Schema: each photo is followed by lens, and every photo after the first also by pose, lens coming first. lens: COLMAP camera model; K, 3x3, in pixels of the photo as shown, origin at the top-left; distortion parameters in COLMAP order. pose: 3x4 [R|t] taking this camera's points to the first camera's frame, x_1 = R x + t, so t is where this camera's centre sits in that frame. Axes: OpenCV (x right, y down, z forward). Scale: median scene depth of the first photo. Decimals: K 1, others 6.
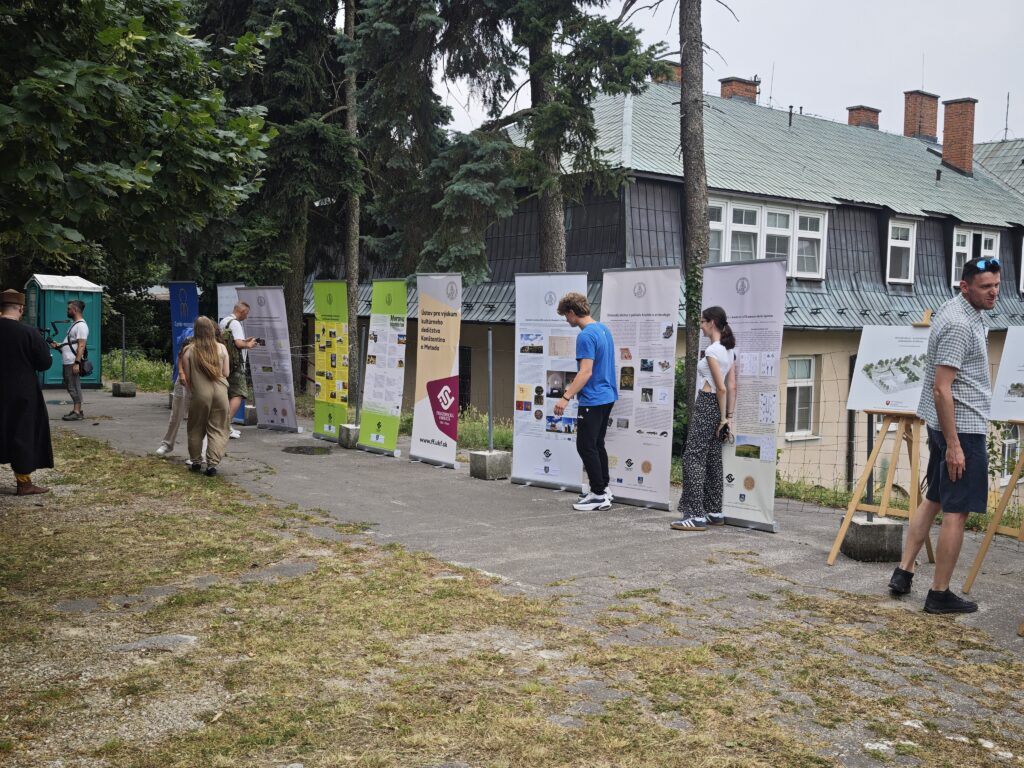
lens RADIAL K [[1044.6, 0, 512.5], [0, 1044.6, 384.1], [0, 0, 1]] dist [0.008466, 0.000000]
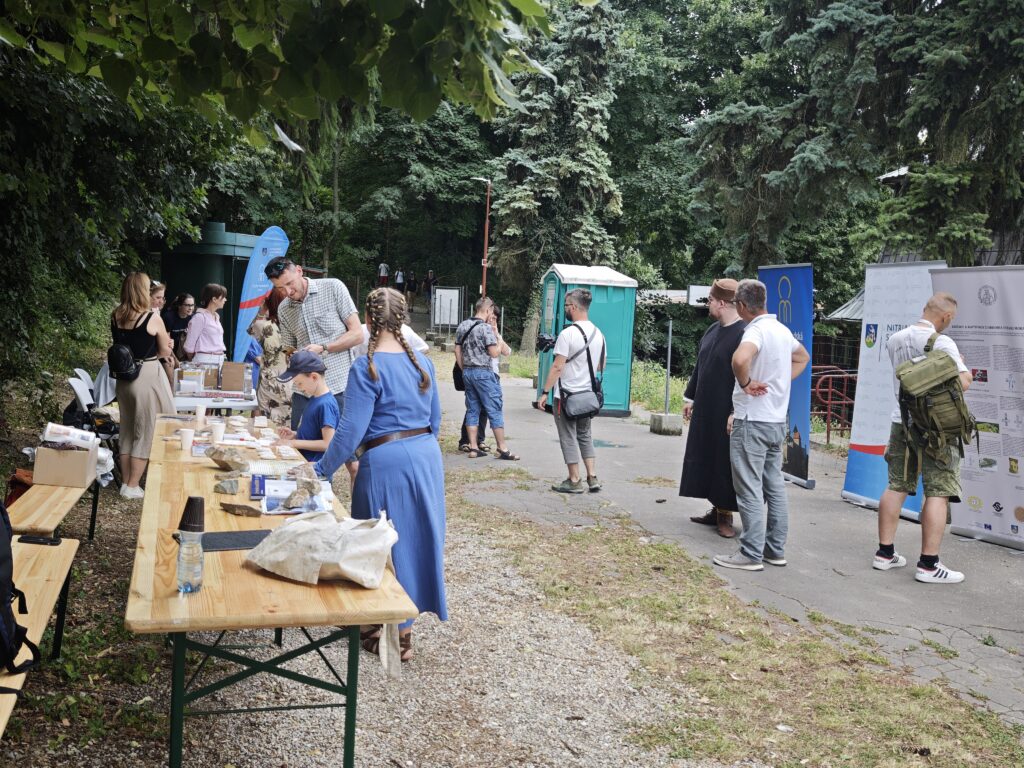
lens RADIAL K [[1044.6, 0, 511.9], [0, 1044.6, 384.8], [0, 0, 1]] dist [0.008466, 0.000000]
pose [[0.905080, 0.044231, -0.422935, -0.204501], [-0.047052, 0.998885, 0.003773, -0.023201], [0.422630, 0.016485, 0.906152, 0.383870]]
